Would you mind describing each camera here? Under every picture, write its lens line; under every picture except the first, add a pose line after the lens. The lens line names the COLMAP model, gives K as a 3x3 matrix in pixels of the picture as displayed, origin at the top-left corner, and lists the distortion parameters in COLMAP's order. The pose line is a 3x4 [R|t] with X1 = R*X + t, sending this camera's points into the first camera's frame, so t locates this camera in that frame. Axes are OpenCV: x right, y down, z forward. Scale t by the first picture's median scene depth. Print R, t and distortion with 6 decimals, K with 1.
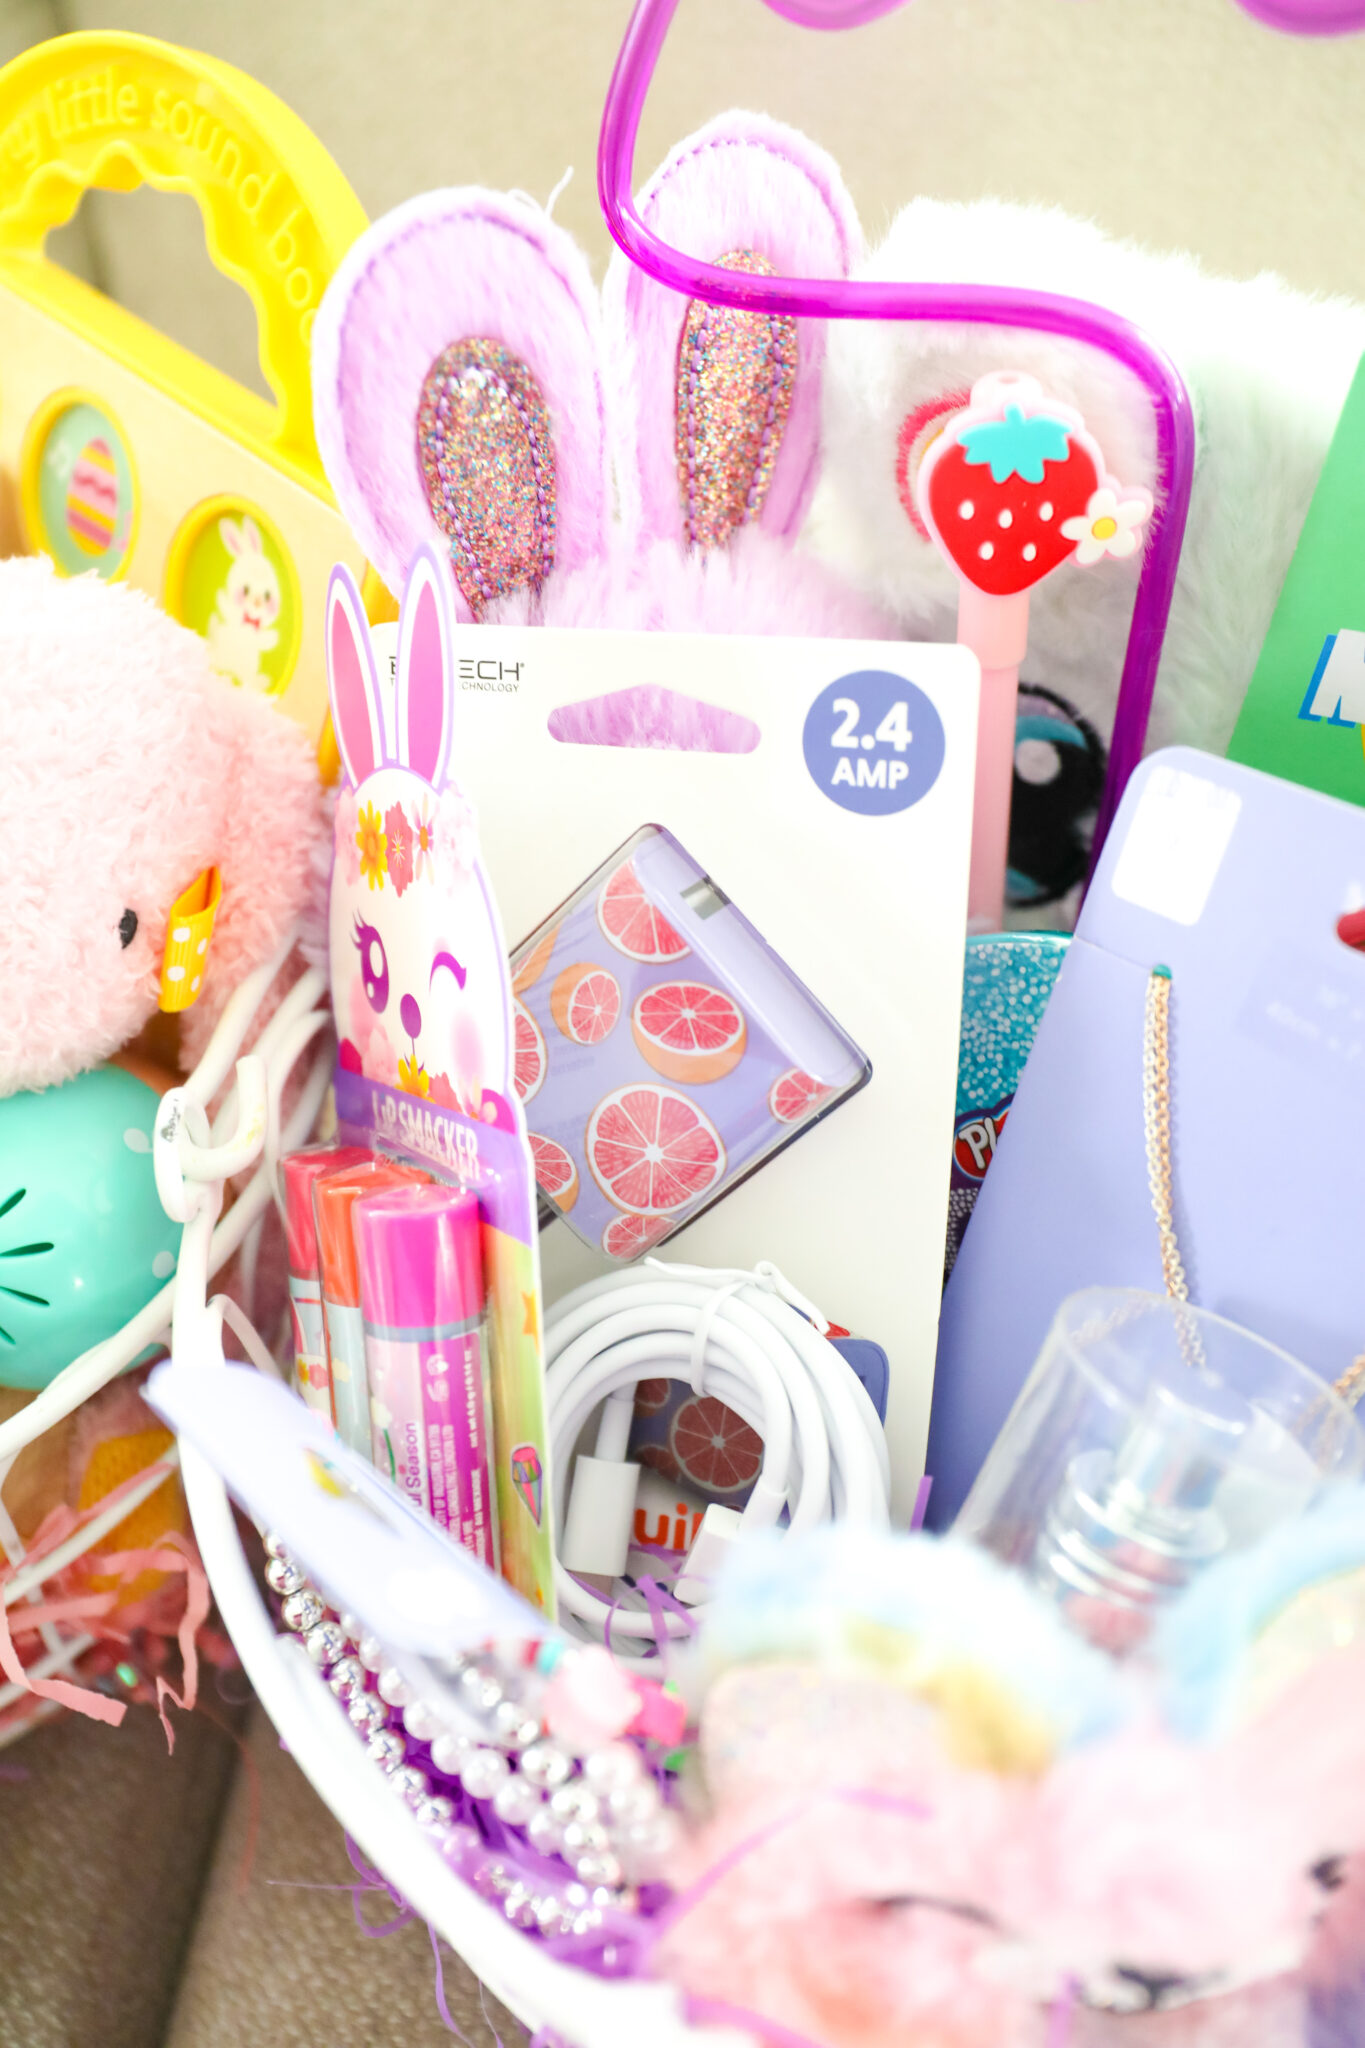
lens RADIAL K [[1907.1, 0, 682.5], [0, 1907.1, 1024.0], [0, 0, 1]] dist [-0.034197, 0.006123]
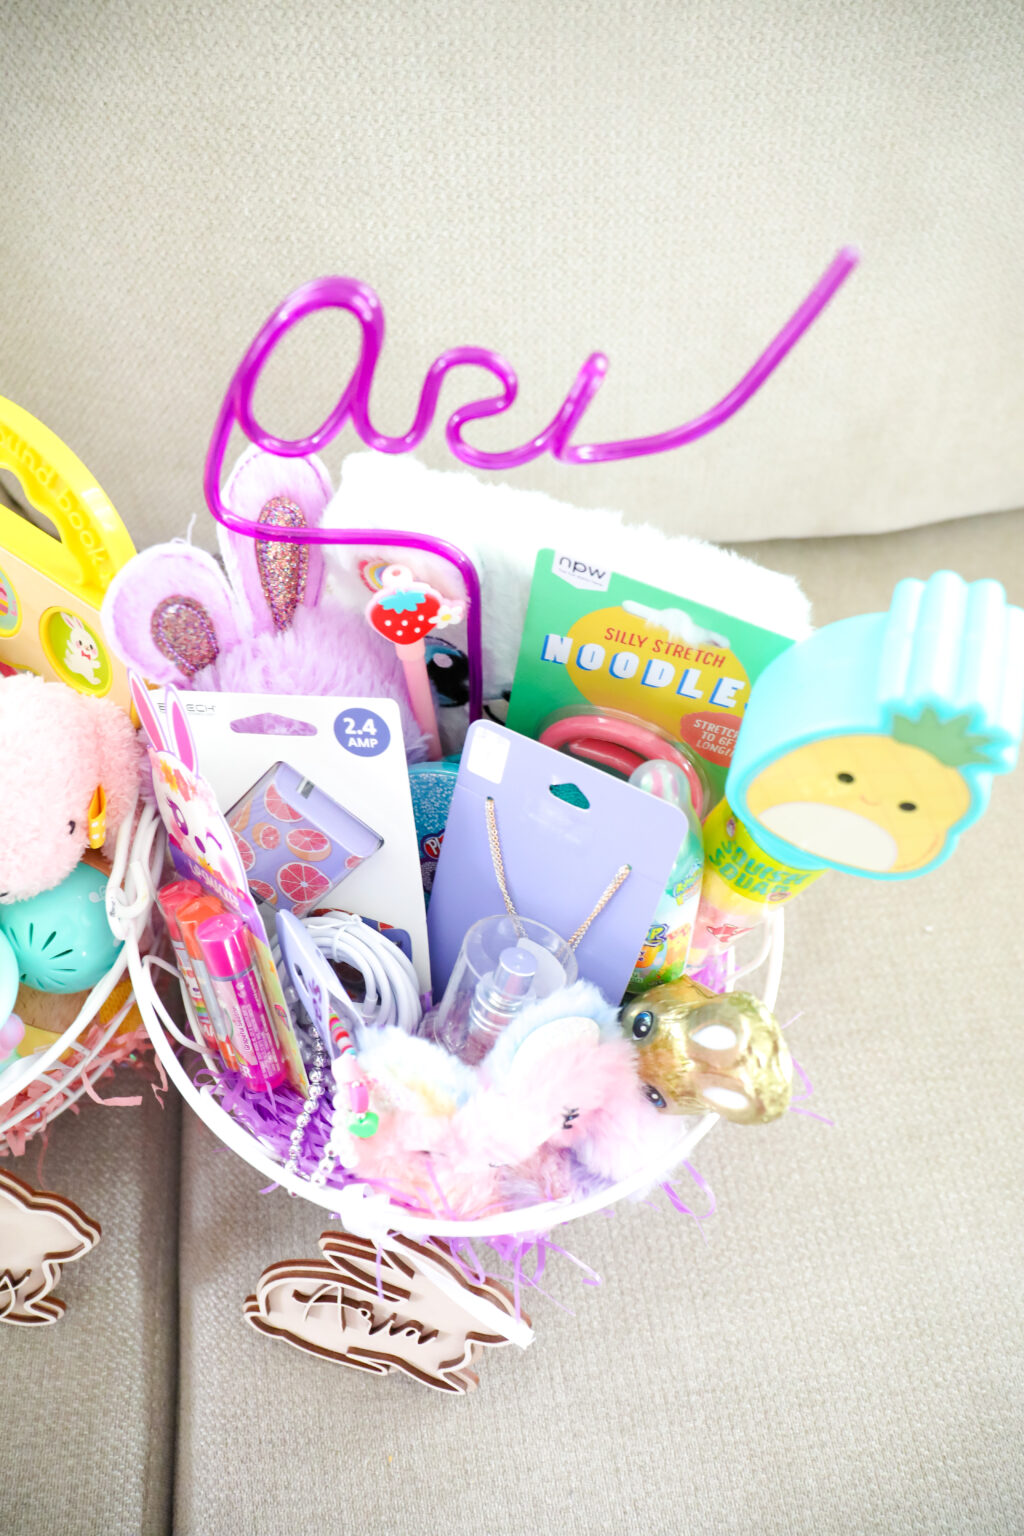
lens RADIAL K [[1141.7, 0, 512.0], [0, 1141.7, 768.0], [0, 0, 1]] dist [-0.062801, 0.001489]
pose [[0.980818, -0.161633, 0.108953, 0.110299], [0.120617, 0.942343, 0.312156, -0.500235], [-0.153126, -0.293027, 0.943763, -0.414295]]
